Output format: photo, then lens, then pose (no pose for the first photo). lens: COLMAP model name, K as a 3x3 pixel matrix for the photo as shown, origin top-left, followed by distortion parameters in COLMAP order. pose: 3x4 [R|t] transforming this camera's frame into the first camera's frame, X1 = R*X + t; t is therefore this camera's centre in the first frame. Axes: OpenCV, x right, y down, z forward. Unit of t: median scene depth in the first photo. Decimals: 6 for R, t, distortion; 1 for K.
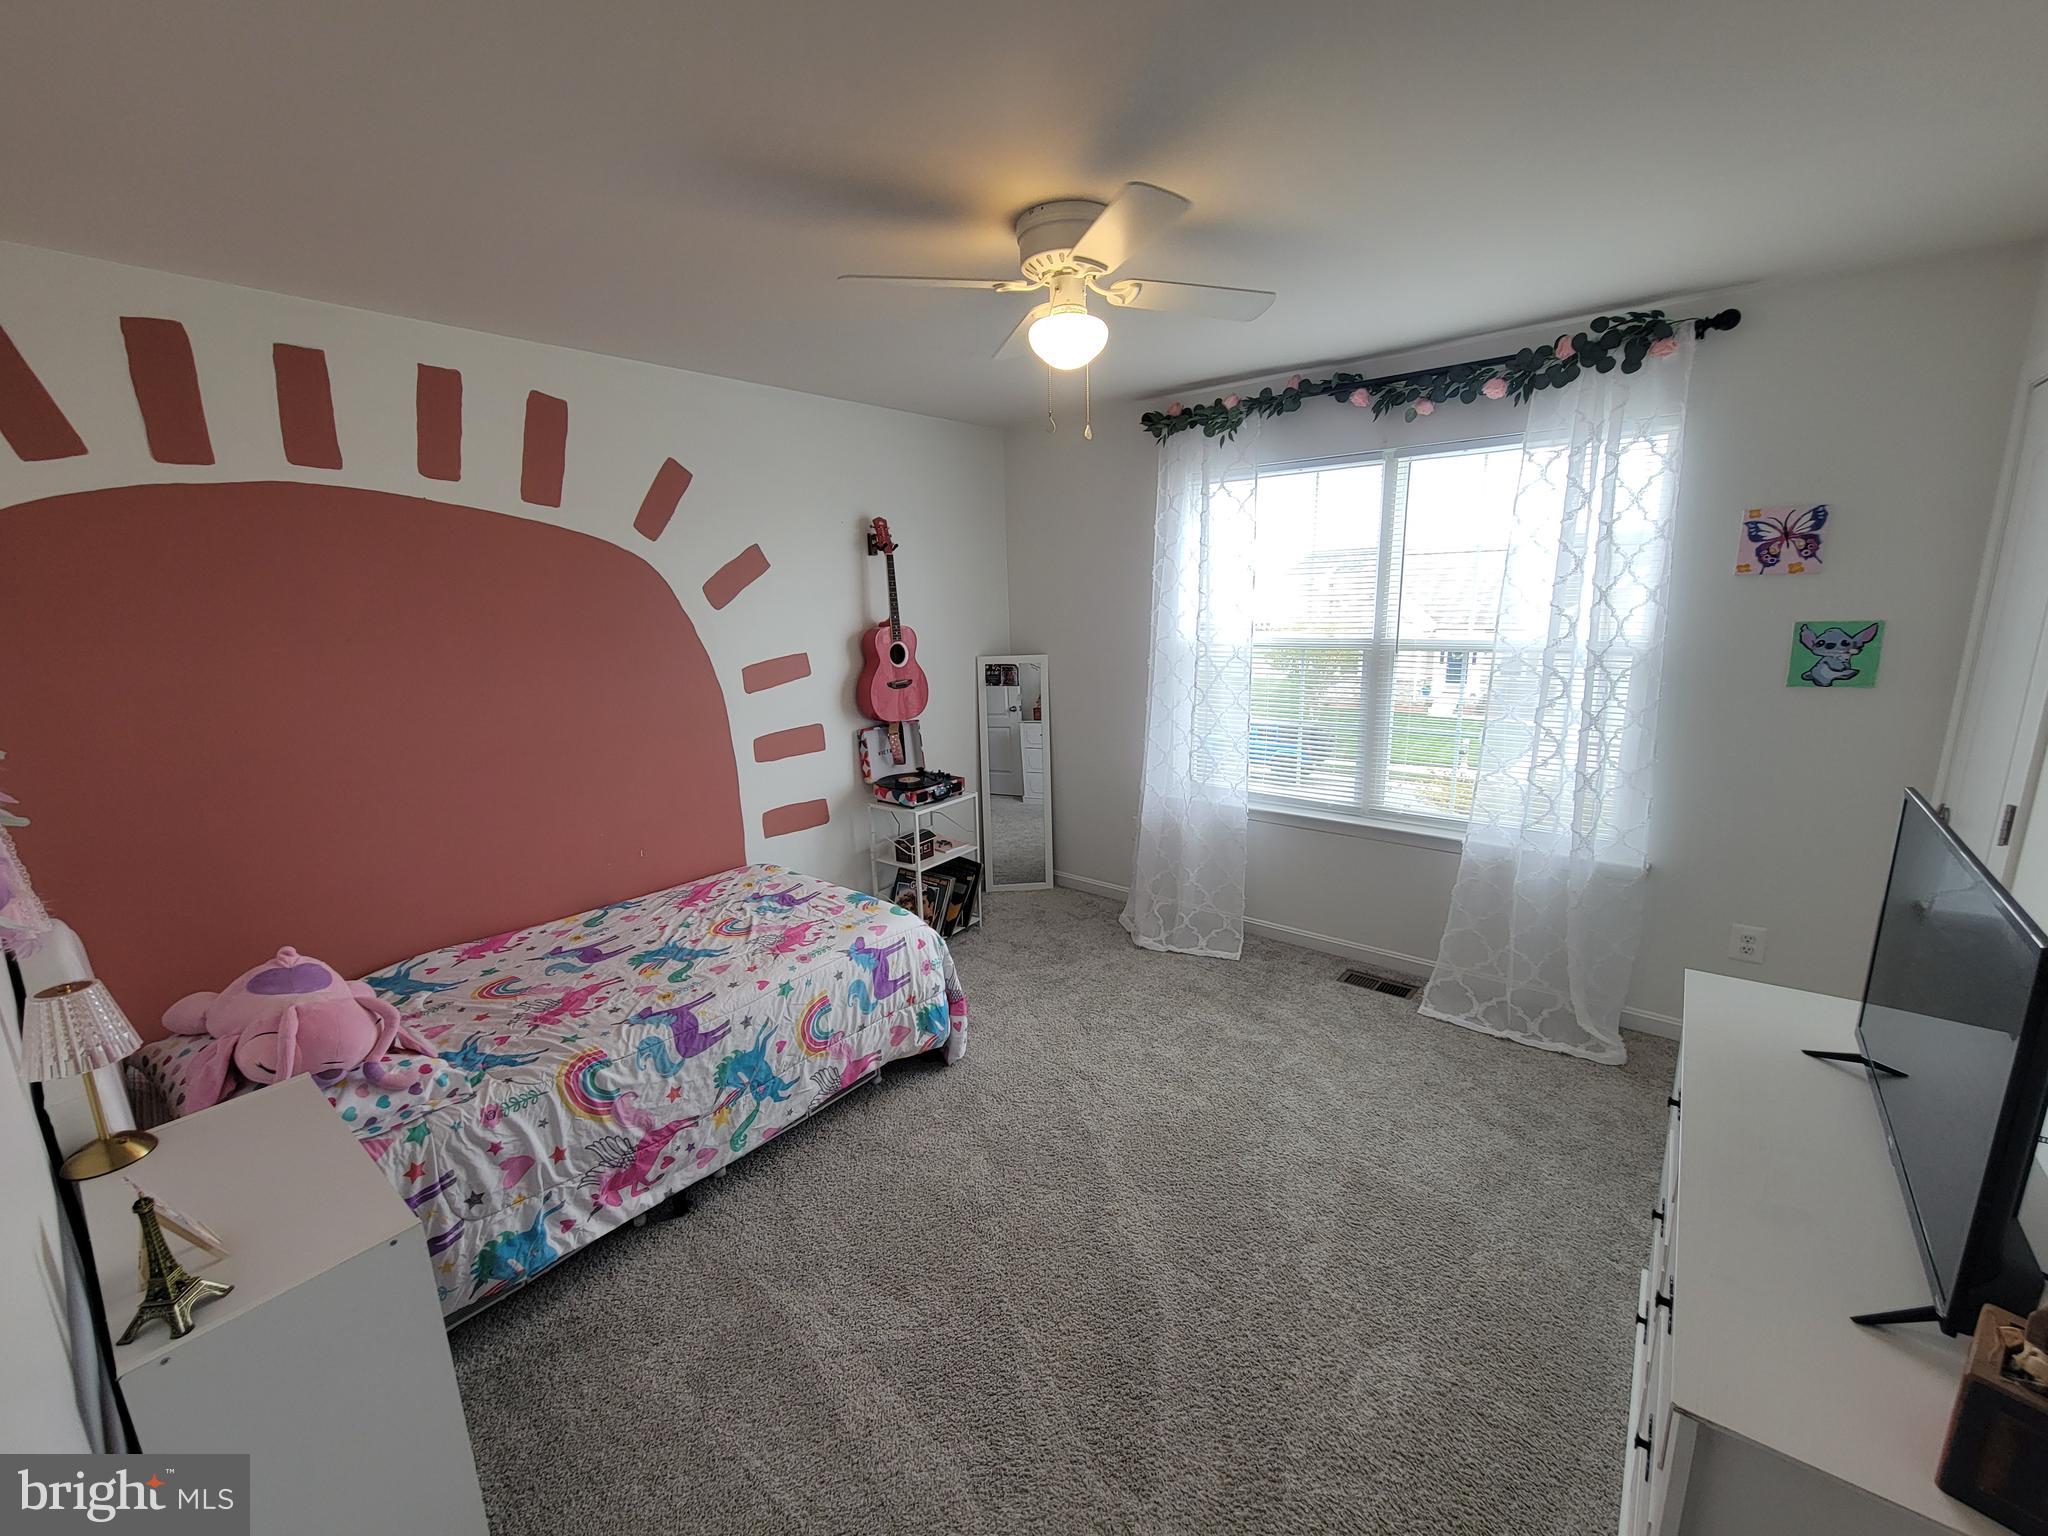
lens RADIAL K [[841.6, 0, 1024.0], [0, 841.6, 768.0], [0, 0, 1]] dist [-0.000493, -0.000292]
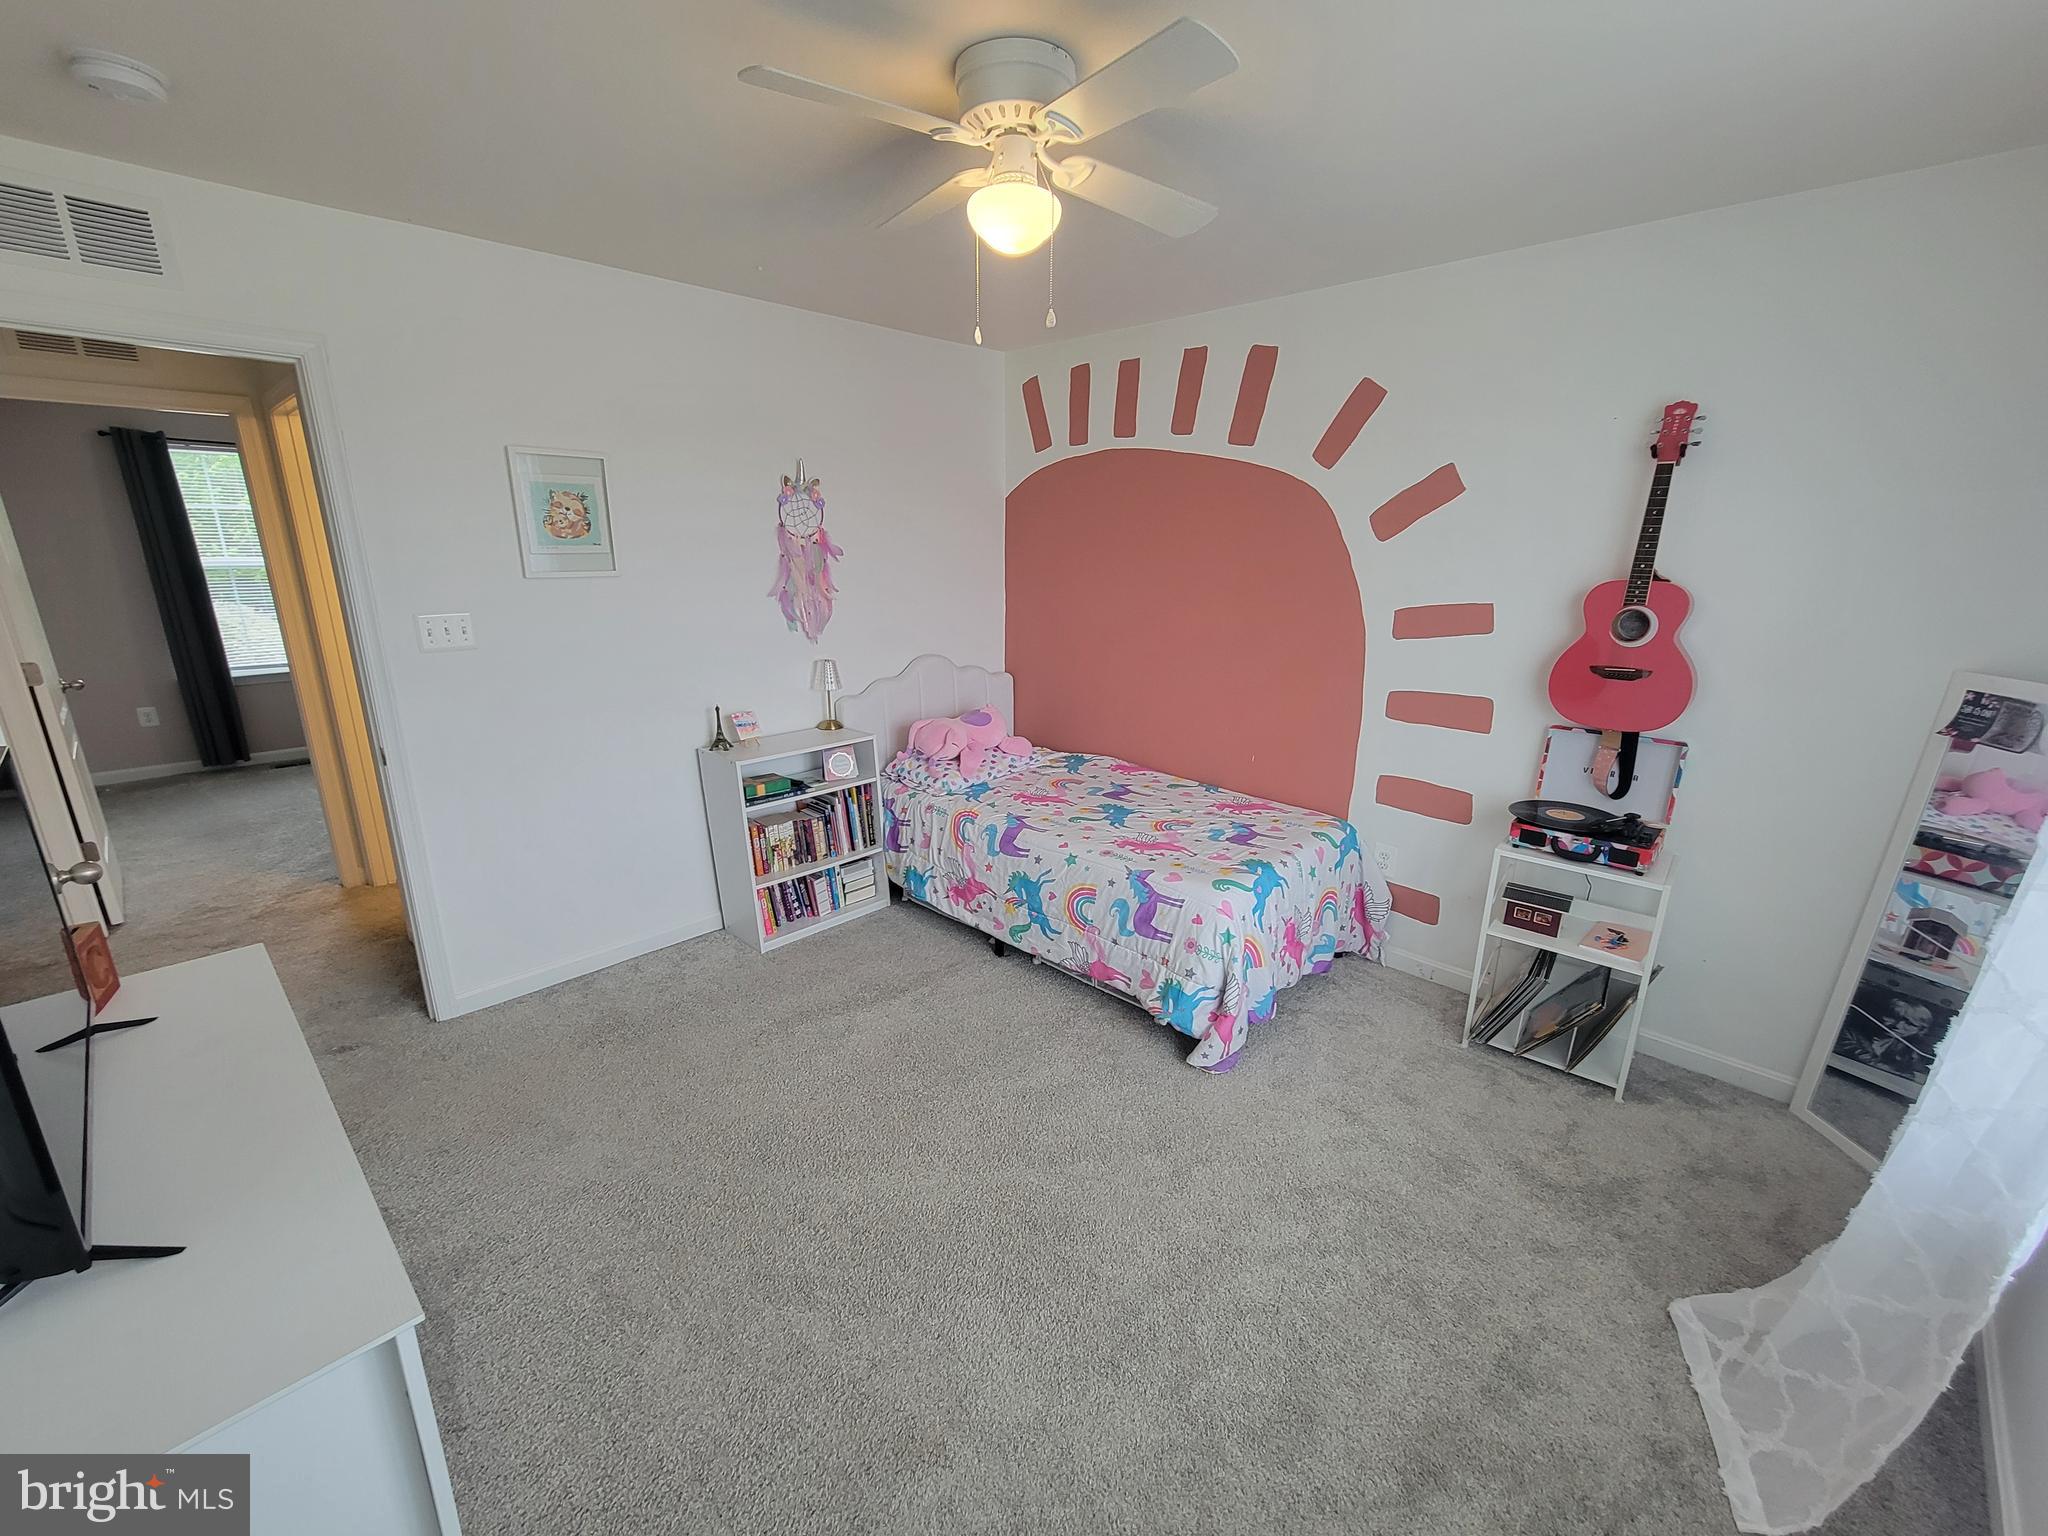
lens RADIAL K [[841.6, 0, 1024.0], [0, 841.6, 768.0], [0, 0, 1]] dist [-0.000493, -0.000292]
pose [[-0.087493, 0.289317, -0.953226, 0.759205], [-0.211728, 0.929632, 0.301589, -0.188190], [0.973405, 0.228211, -0.020080, 0.857653]]
